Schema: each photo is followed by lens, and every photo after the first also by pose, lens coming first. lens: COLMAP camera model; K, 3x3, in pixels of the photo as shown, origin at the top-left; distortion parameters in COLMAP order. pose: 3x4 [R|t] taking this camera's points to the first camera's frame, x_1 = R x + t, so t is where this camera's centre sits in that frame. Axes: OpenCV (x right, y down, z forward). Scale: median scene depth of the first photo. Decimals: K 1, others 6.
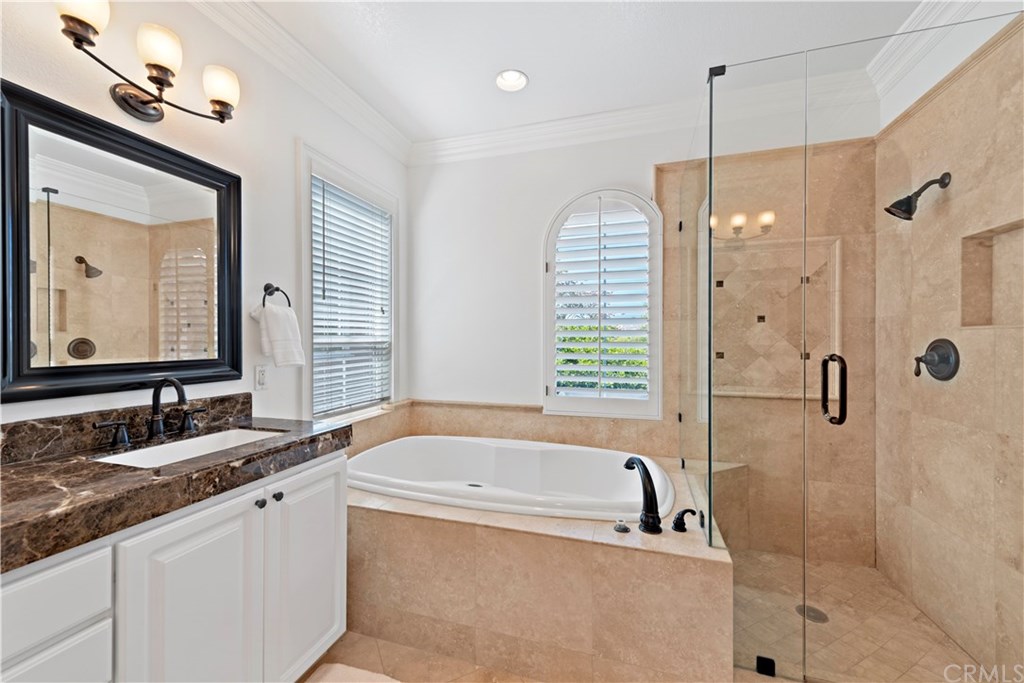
lens RADIAL K [[400.4, 0, 508.7], [0, 400.4, 342.9], [0, 0, 1]] dist [0.018253, -0.004665]
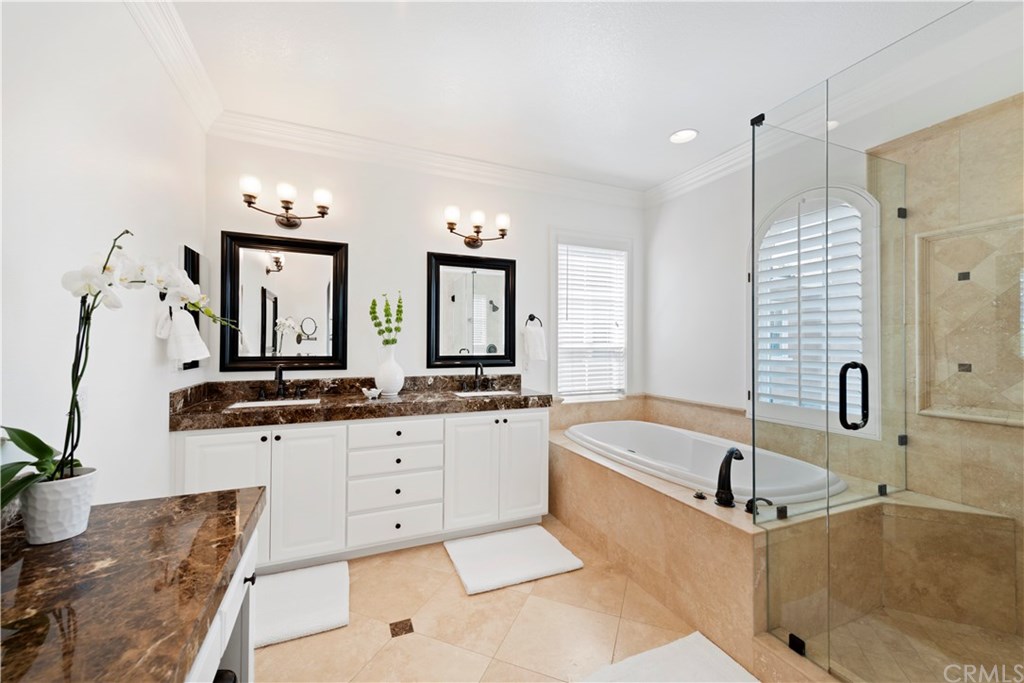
lens RADIAL K [[400.4, 0, 508.7], [0, 400.4, 342.9], [0, 0, 1]] dist [0.018253, -0.004665]
pose [[0.650744, -0.001283, -0.759296, 0.799982], [-0.009286, 0.999910, -0.009648, -0.002362], [0.759240, 0.013329, 0.650674, -0.266845]]
